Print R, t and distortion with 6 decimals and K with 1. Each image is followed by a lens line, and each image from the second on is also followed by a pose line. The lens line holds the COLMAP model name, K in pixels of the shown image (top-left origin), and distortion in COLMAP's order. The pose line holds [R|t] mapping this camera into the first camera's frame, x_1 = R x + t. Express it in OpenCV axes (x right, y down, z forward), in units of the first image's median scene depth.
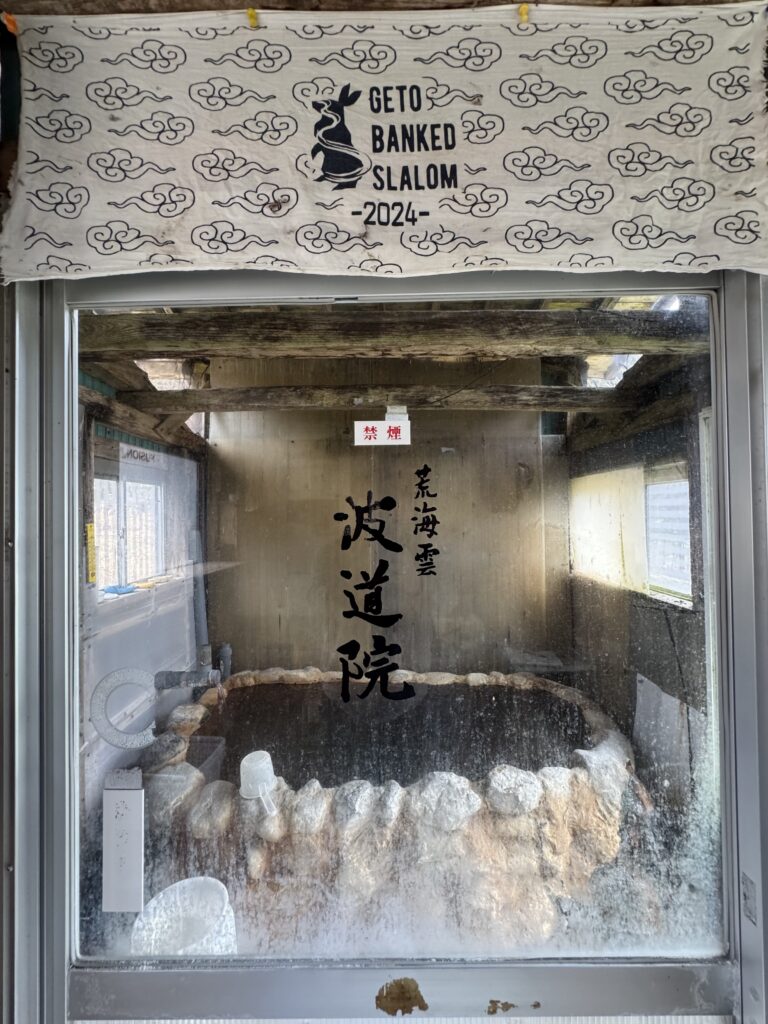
lens RADIAL K [[410.6, 0, 385.4], [0, 410.6, 511.6], [0, 0, 1]] dist [0.000372, 0.000379]
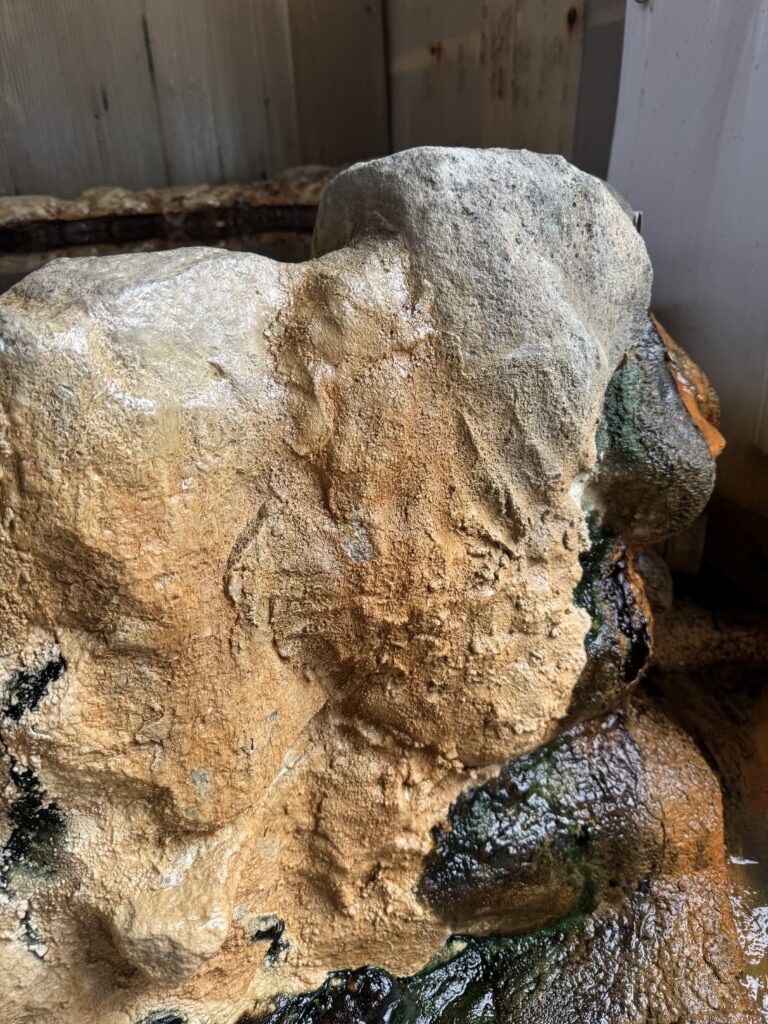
lens RADIAL K [[729.3, 0, 375.6], [0, 729.3, 512.9], [0, 0, 1]] dist [0.045252, -0.072368]
pose [[0.928701, -0.198794, 0.313043, 0.315059], [0.043268, 0.896492, 0.440943, 0.484560], [-0.368297, -0.395959, 0.841174, 0.620958]]
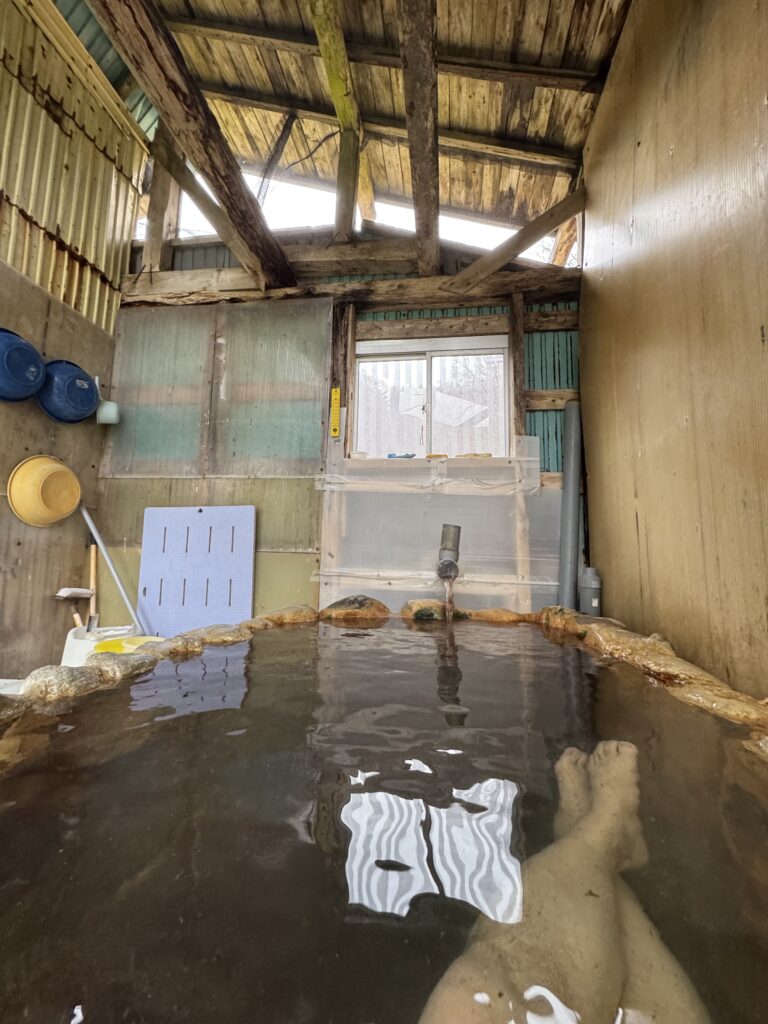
lens RADIAL K [[410.6, 0, 381.2], [0, 410.6, 510.5], [0, 0, 1]] dist [0.000372, 0.000379]
pose [[-0.138604, -0.092988, -0.985973, 0.326501], [-0.012169, 0.995667, -0.092192, 0.401182], [0.990273, -0.000780, -0.139135, 1.068211]]
